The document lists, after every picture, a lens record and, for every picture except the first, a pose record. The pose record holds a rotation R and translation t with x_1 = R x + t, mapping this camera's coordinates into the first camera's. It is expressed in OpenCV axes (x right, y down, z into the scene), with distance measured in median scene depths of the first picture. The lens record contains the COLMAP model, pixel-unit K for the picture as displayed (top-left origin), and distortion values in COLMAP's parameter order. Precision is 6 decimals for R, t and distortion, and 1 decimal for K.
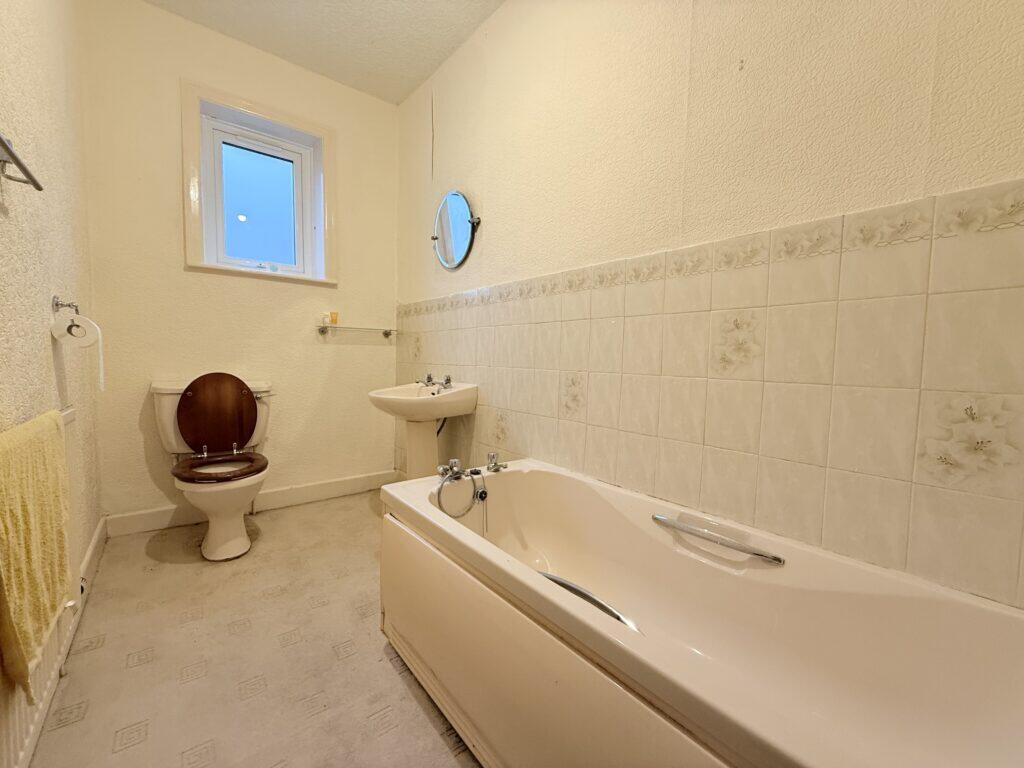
lens RADIAL K [[407.4, 0, 509.5], [0, 407.4, 384.5], [0, 0, 1]] dist [-0.000836, 0.000154]
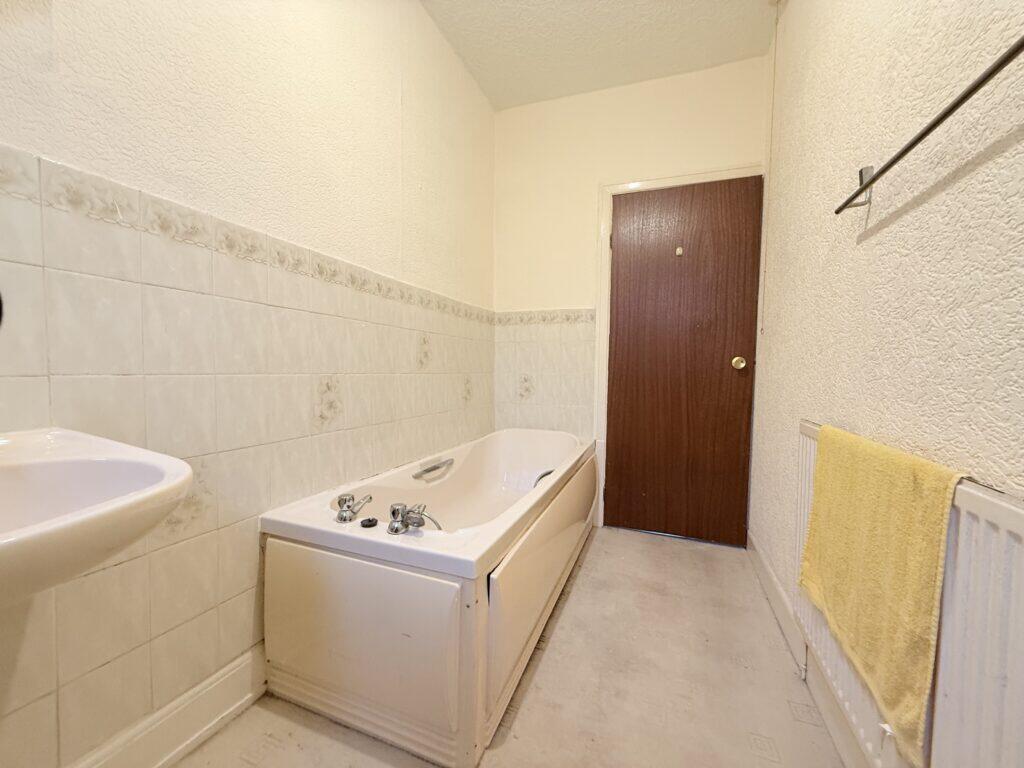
lens RADIAL K [[411.2, 0, 512.4], [0, 411.2, 378.4], [0, 0, 1]] dist [0.031090, 0.000061]
pose [[-0.495376, -0.057472, 0.866775, -0.845039], [0.019485, 0.996823, 0.077230, -0.089517], [-0.868460, 0.055147, -0.492683, 1.164385]]
